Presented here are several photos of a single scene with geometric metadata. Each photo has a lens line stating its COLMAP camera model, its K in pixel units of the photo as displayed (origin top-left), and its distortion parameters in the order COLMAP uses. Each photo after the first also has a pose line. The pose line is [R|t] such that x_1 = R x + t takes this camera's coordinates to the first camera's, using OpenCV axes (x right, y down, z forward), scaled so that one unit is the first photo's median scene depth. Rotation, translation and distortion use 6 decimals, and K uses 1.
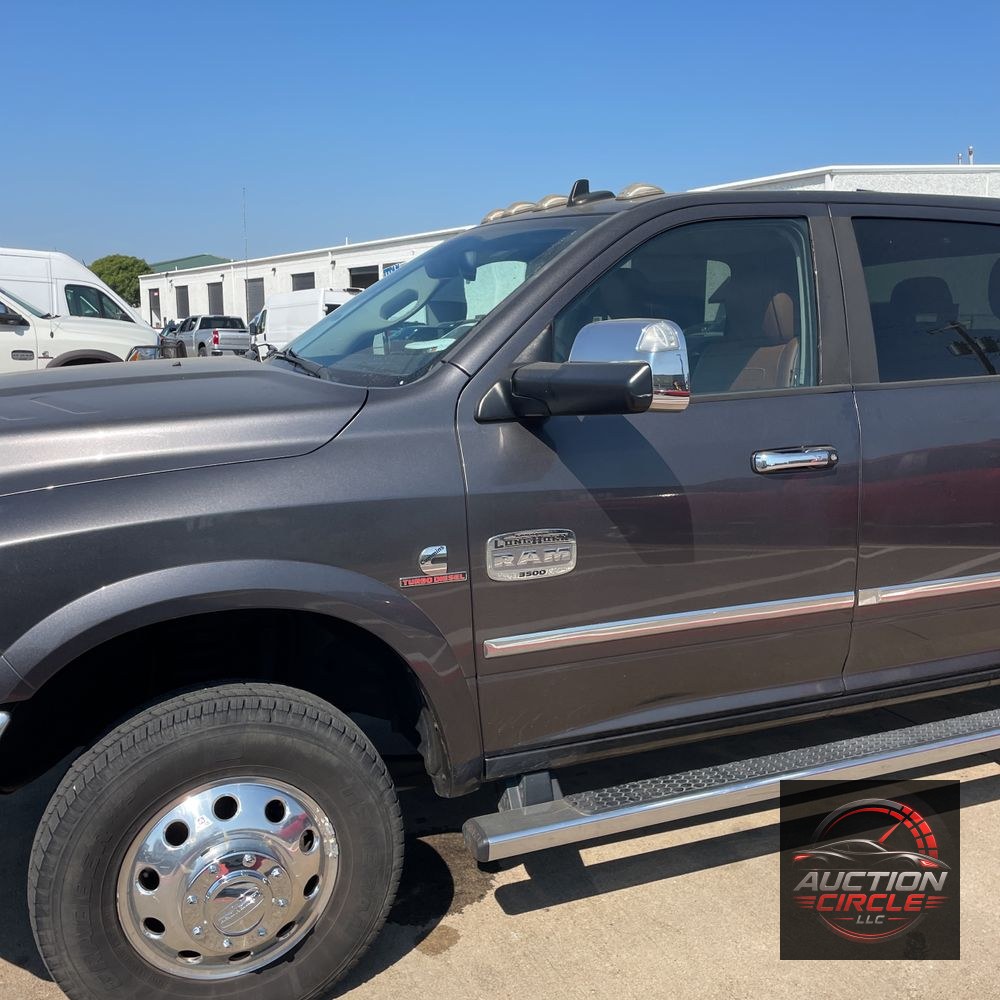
lens RADIAL K [[1009.1, 0, 500.0], [0, 1009.1, 500.0], [0, 0, 1]] dist [0.094932, -0.134519]
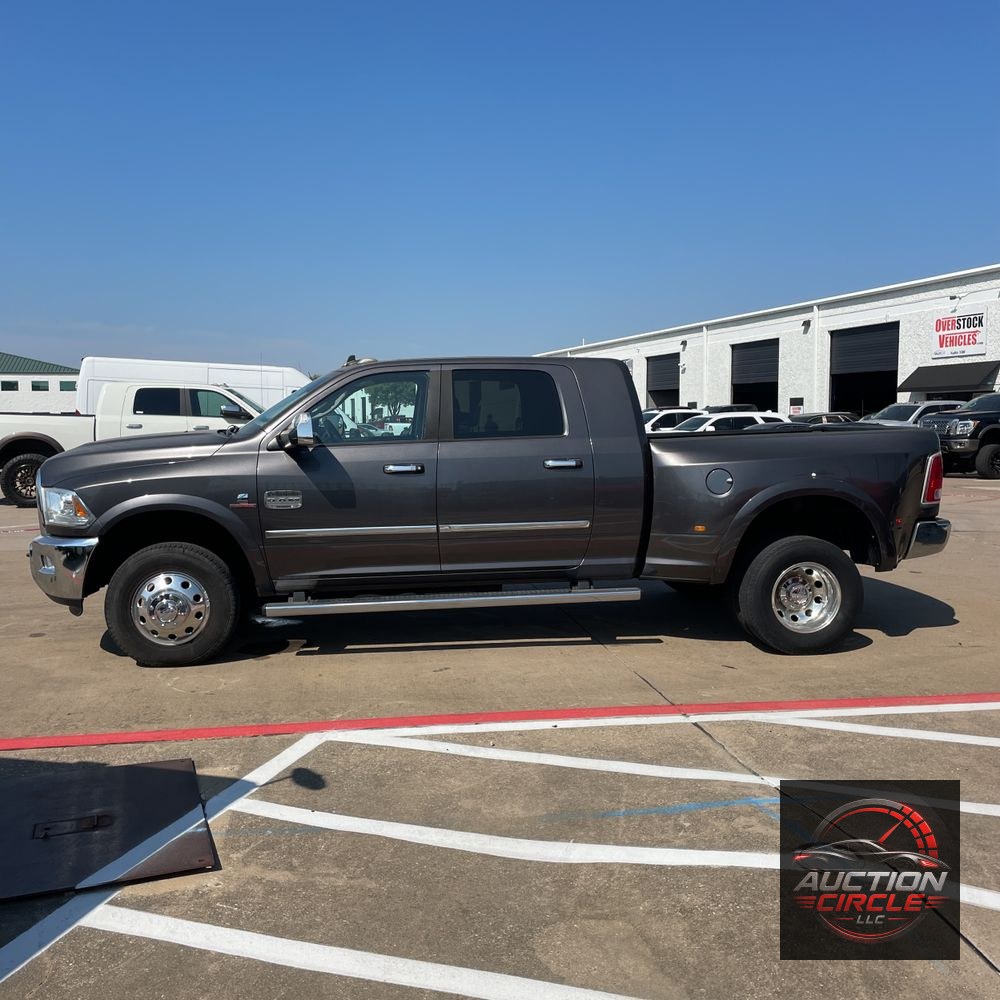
lens RADIAL K [[1009.1, 0, 500.0], [0, 1009.1, 500.0], [0, 0, 1]] dist [0.094932, -0.134519]
pose [[0.965887, 0.012764, -0.258648, 1.300596], [-0.035228, 0.995976, -0.082406, 0.260978], [0.256555, 0.088706, 0.962450, -1.461479]]
